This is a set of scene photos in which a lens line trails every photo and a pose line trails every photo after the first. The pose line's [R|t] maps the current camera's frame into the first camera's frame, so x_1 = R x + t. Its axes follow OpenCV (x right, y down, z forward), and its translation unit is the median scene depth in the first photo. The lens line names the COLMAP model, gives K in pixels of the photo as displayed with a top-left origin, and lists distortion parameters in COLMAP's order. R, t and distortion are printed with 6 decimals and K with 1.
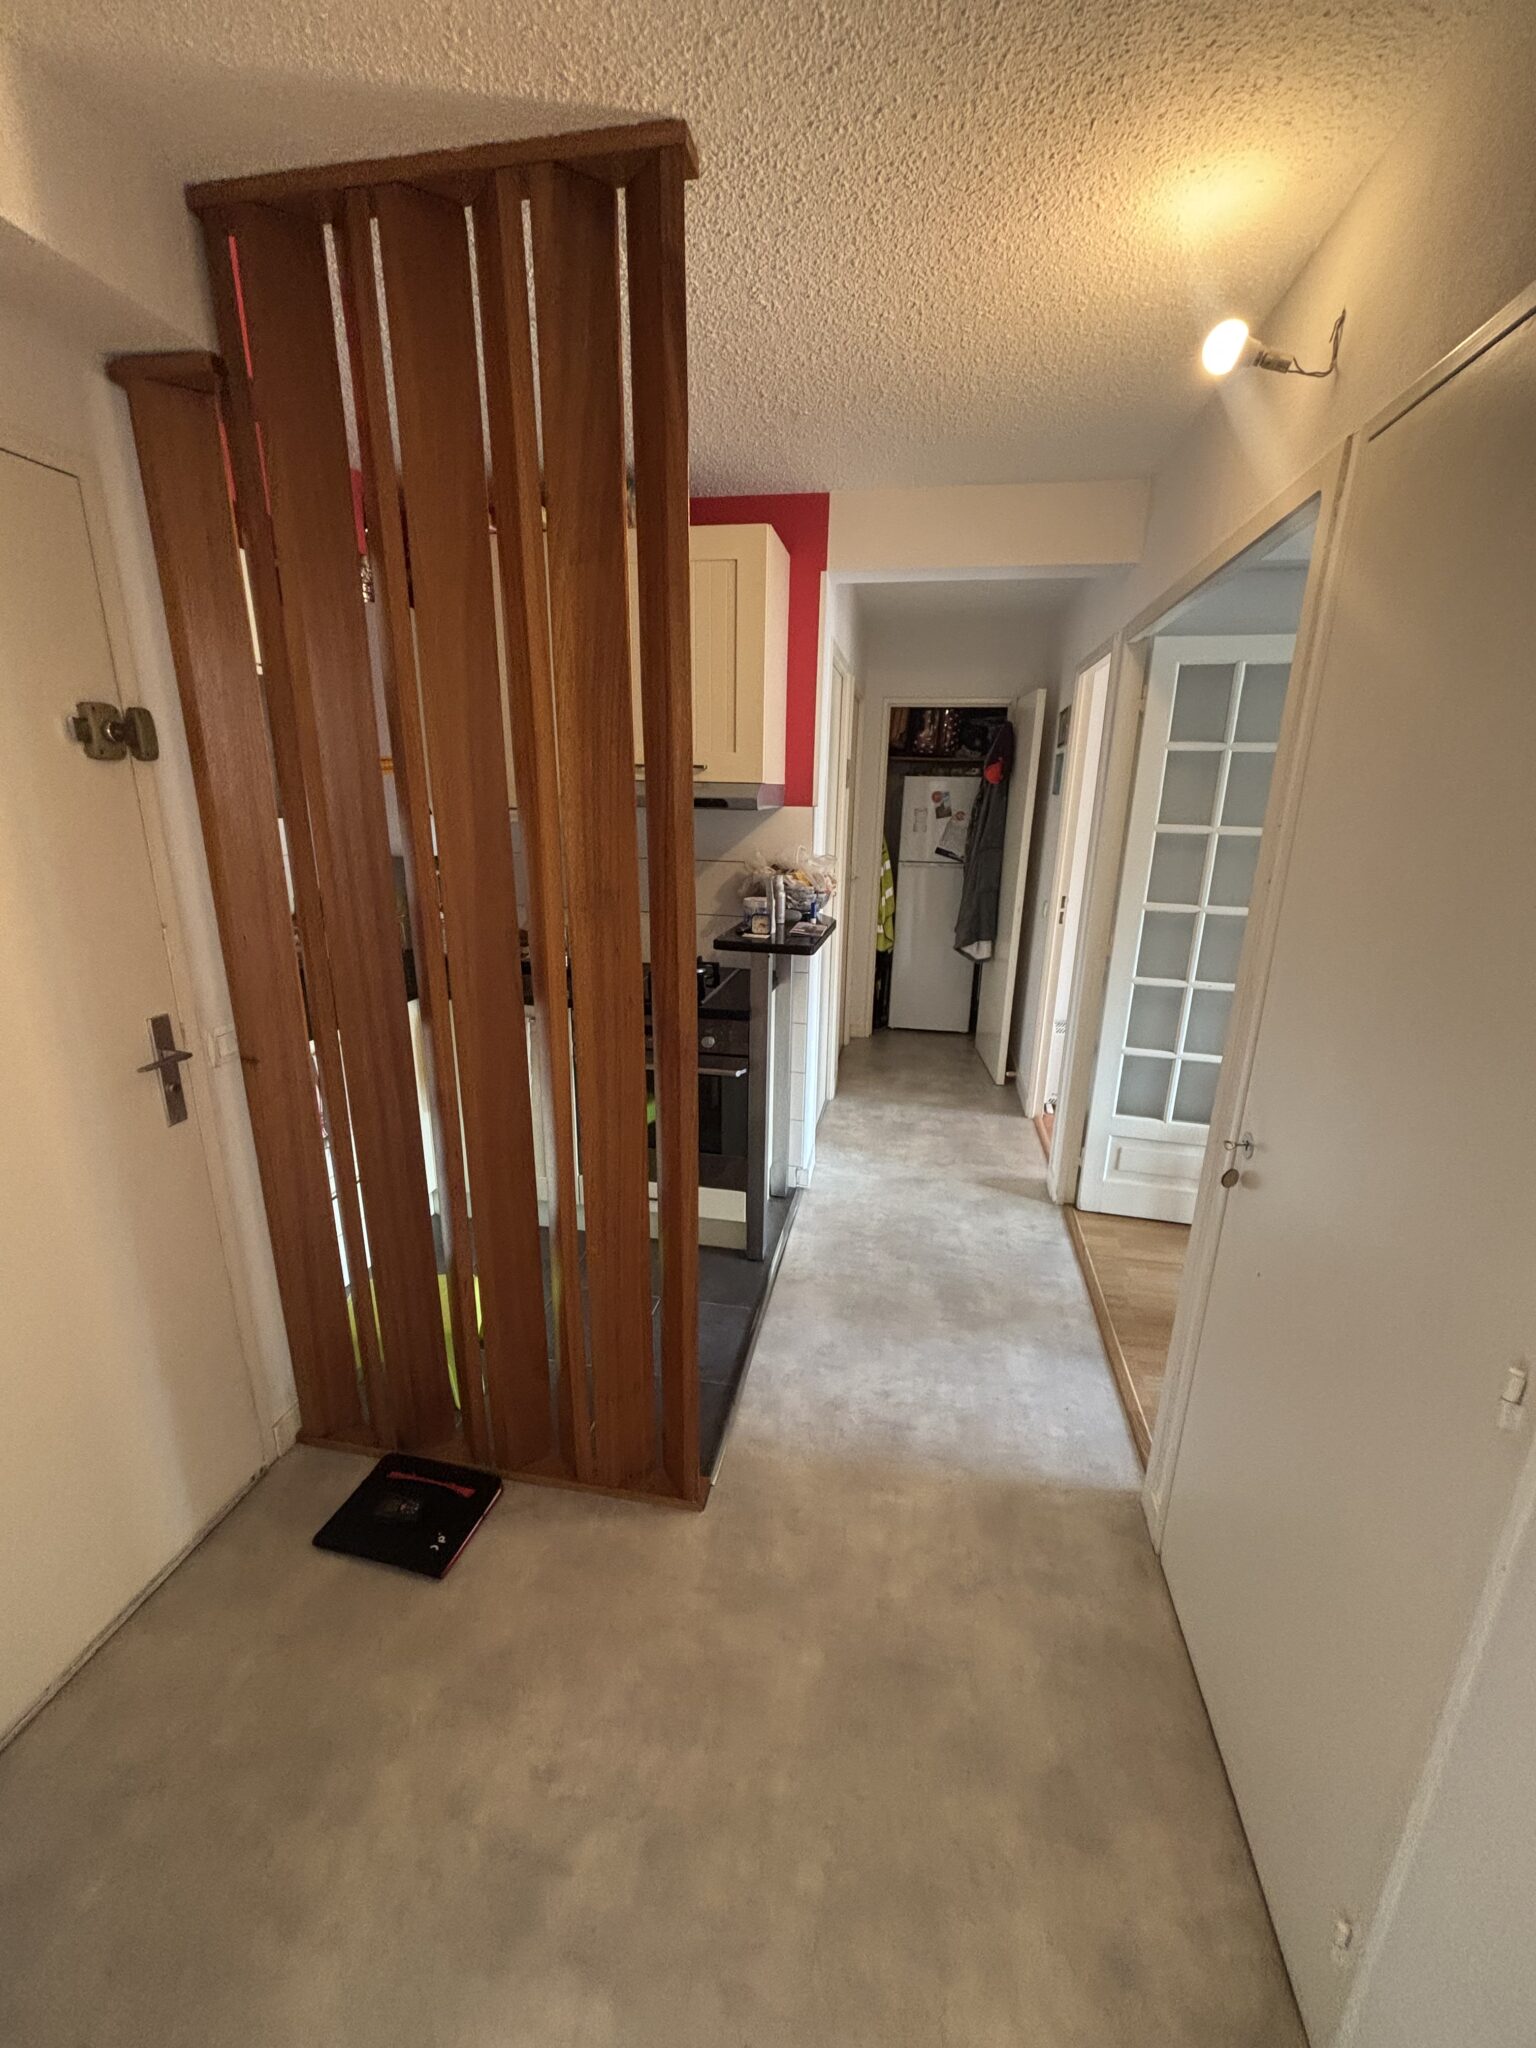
lens RADIAL K [[820.9, 0, 768.0], [0, 820.9, 1024.0], [0, 0, 1]] dist [0.001207, 0.001034]
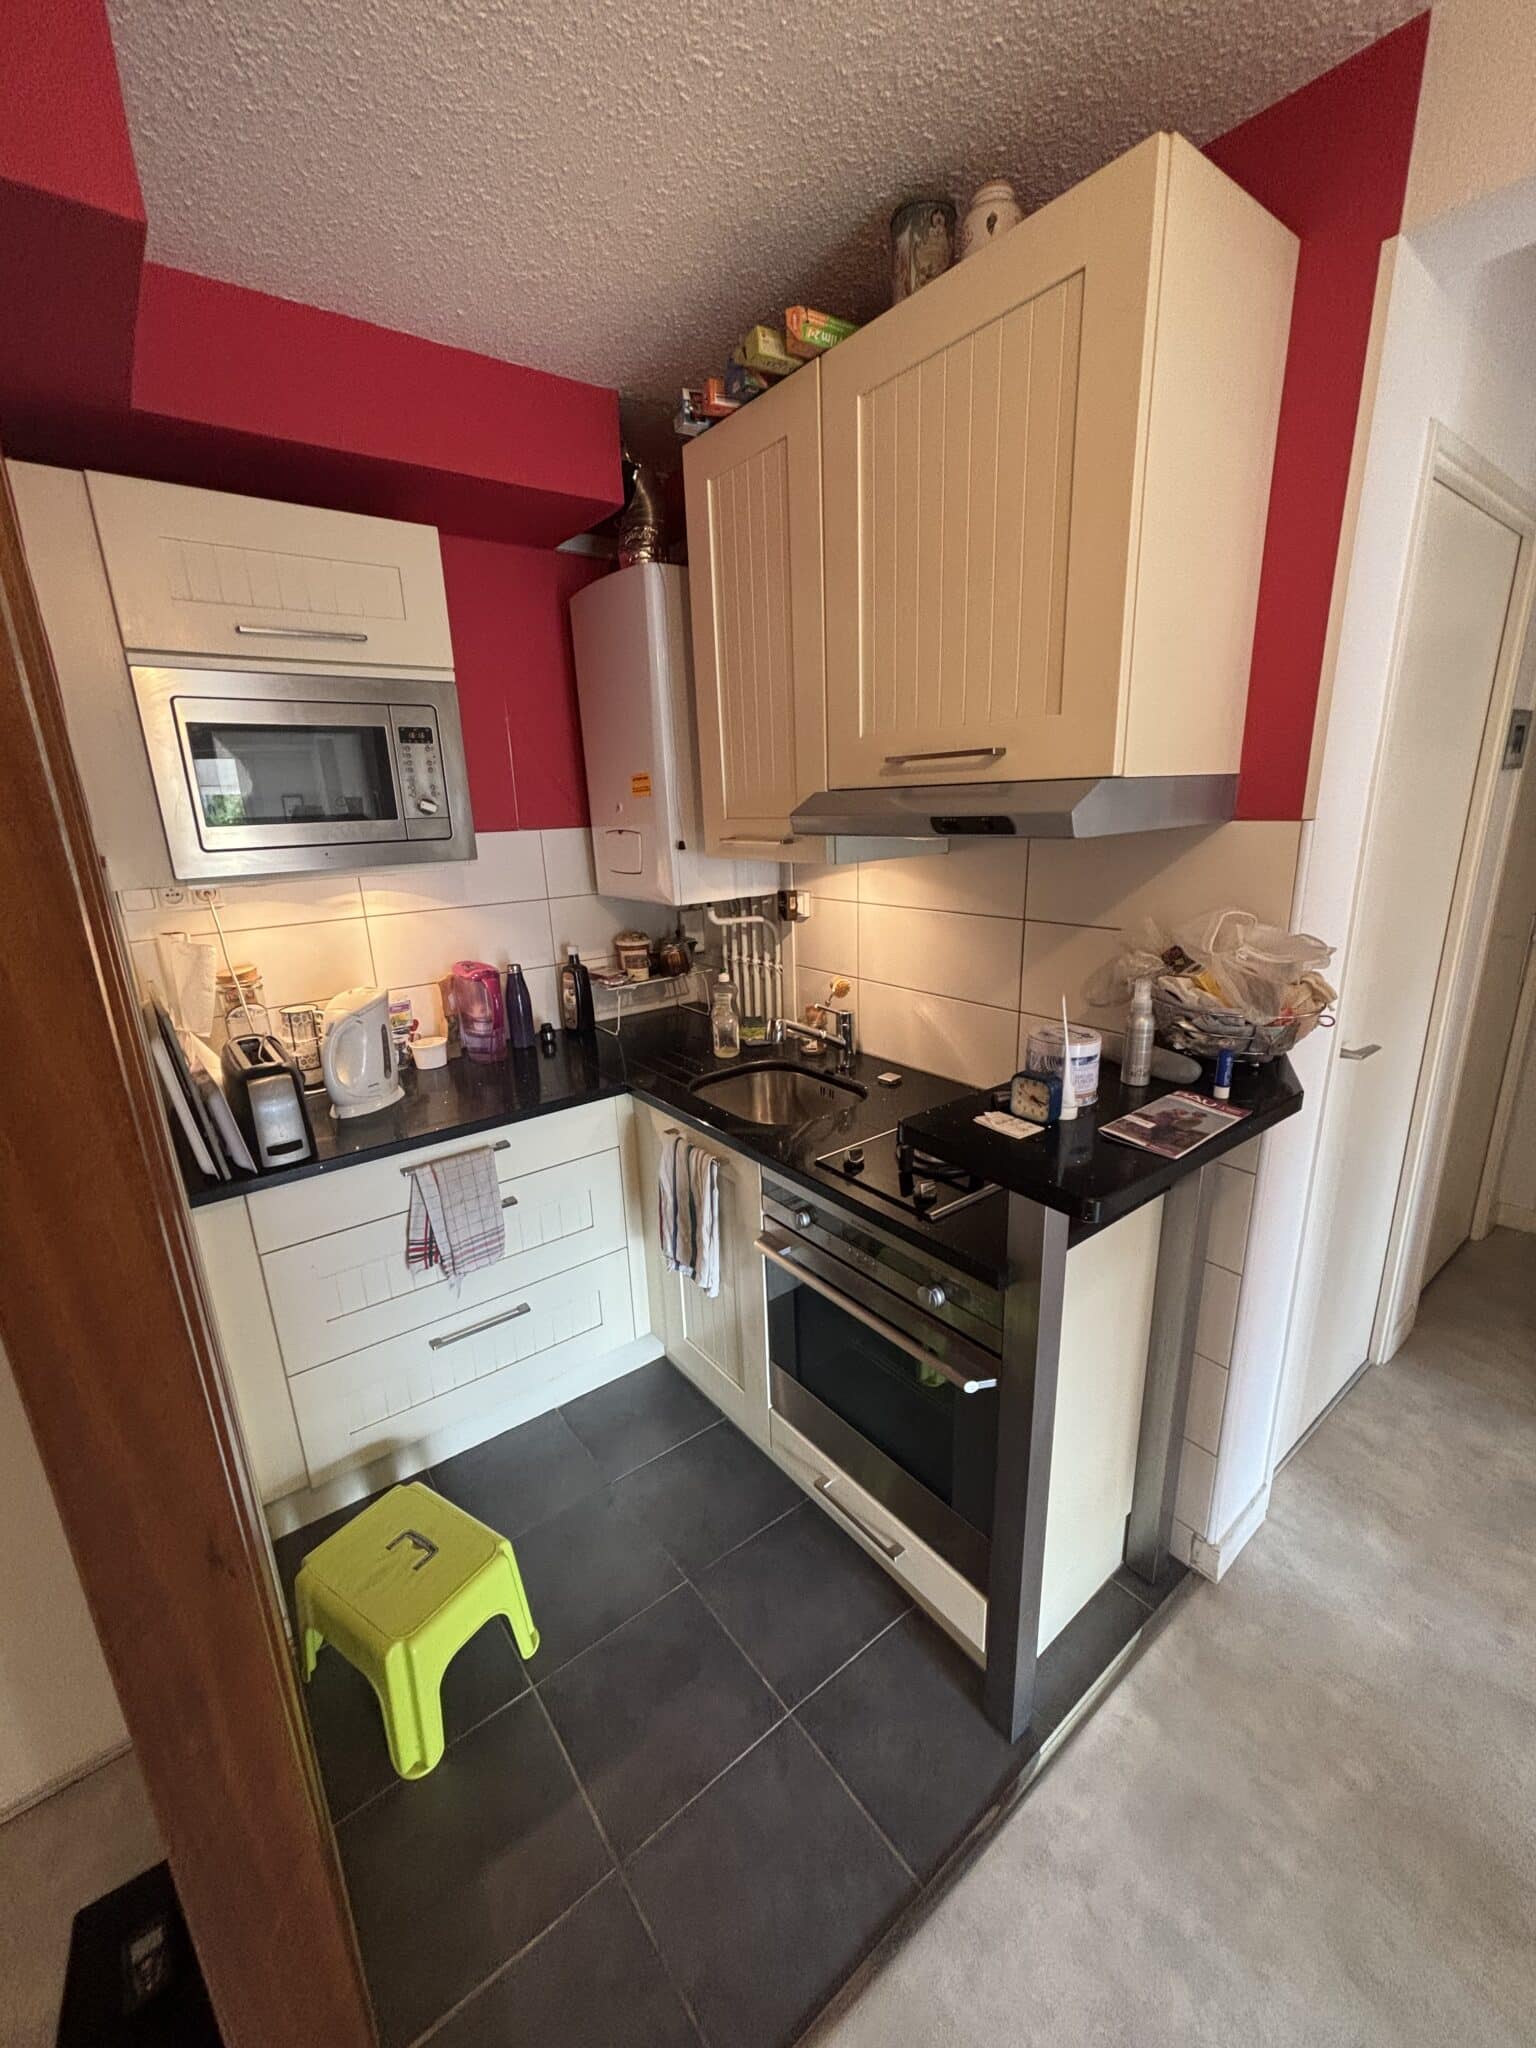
lens RADIAL K [[820.9, 0, 768.0], [0, 820.9, 1024.0], [0, 0, 1]] dist [0.001207, 0.001034]
pose [[0.751793, 0.129021, -0.646654, 0.143144], [-0.138322, 0.989709, 0.036656, -0.136854], [0.644728, 0.061889, 0.761902, 0.497168]]
